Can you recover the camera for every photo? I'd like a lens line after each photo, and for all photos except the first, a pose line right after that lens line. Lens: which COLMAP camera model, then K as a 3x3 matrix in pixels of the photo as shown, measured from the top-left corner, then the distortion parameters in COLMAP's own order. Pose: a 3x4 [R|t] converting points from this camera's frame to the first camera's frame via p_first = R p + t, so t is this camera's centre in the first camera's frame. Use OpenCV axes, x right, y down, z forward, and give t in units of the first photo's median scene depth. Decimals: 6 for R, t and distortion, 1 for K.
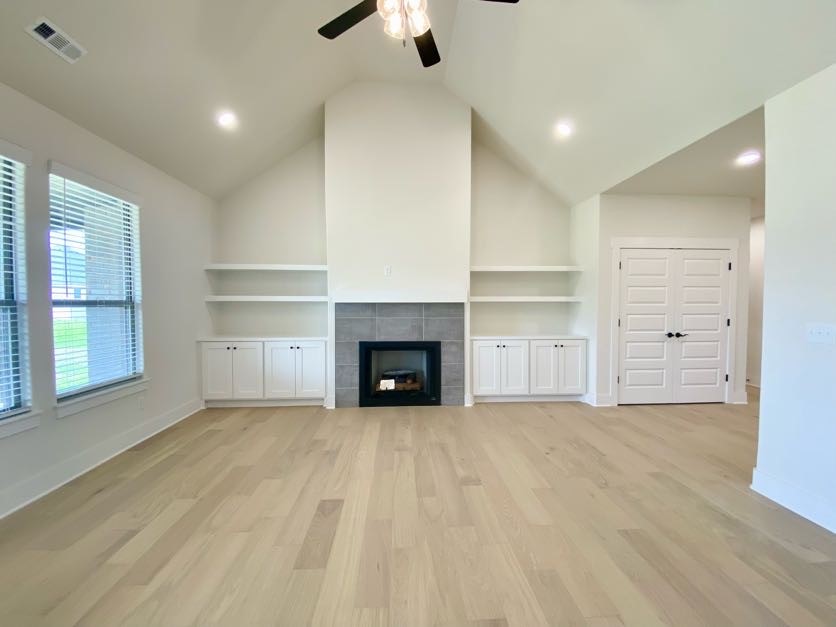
lens RADIAL K [[338.0, 0, 413.9], [0, 338.0, 313.7], [0, 0, 1]] dist [0.020922, -0.021763]
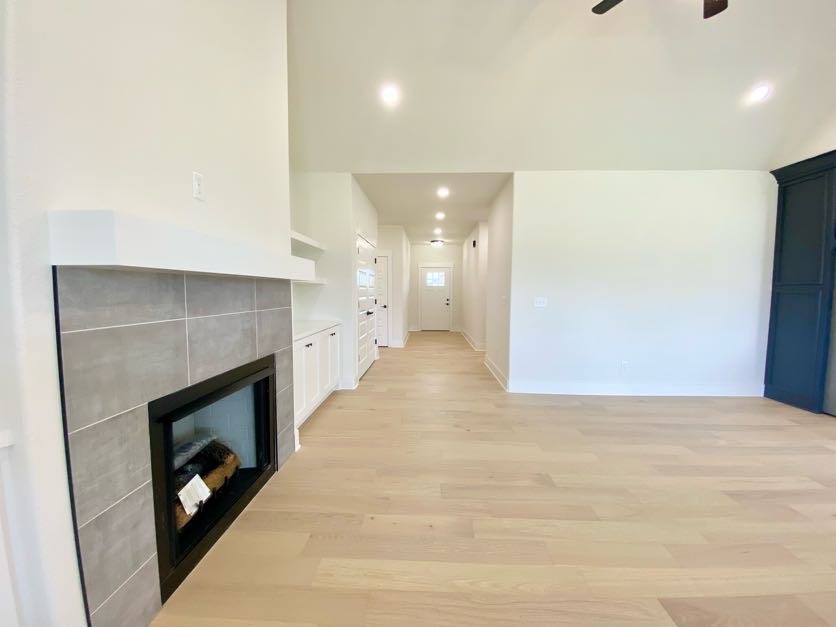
lens RADIAL K [[338.6, 0, 416.4], [0, 338.6, 316.2], [0, 0, 1]] dist [0.020579, -0.020731]
pose [[0.081747, -0.072563, 0.994008, -0.432707], [0.022740, 0.997222, 0.070927, -0.009418], [-0.996394, 0.016805, 0.083170, 0.737671]]
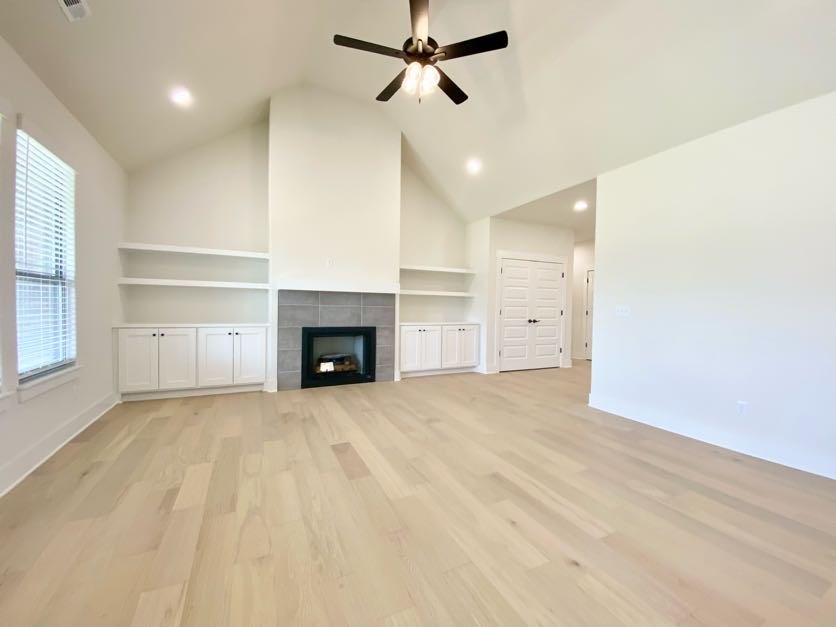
lens RADIAL K [[338.6, 0, 416.4], [0, 338.6, 316.2], [0, 0, 1]] dist [0.020579, -0.020731]
pose [[0.919187, 0.005962, 0.393777, -0.252663], [-0.007262, 0.999972, 0.001812, 0.043044], [-0.393755, -0.004525, 0.919204, -0.127933]]
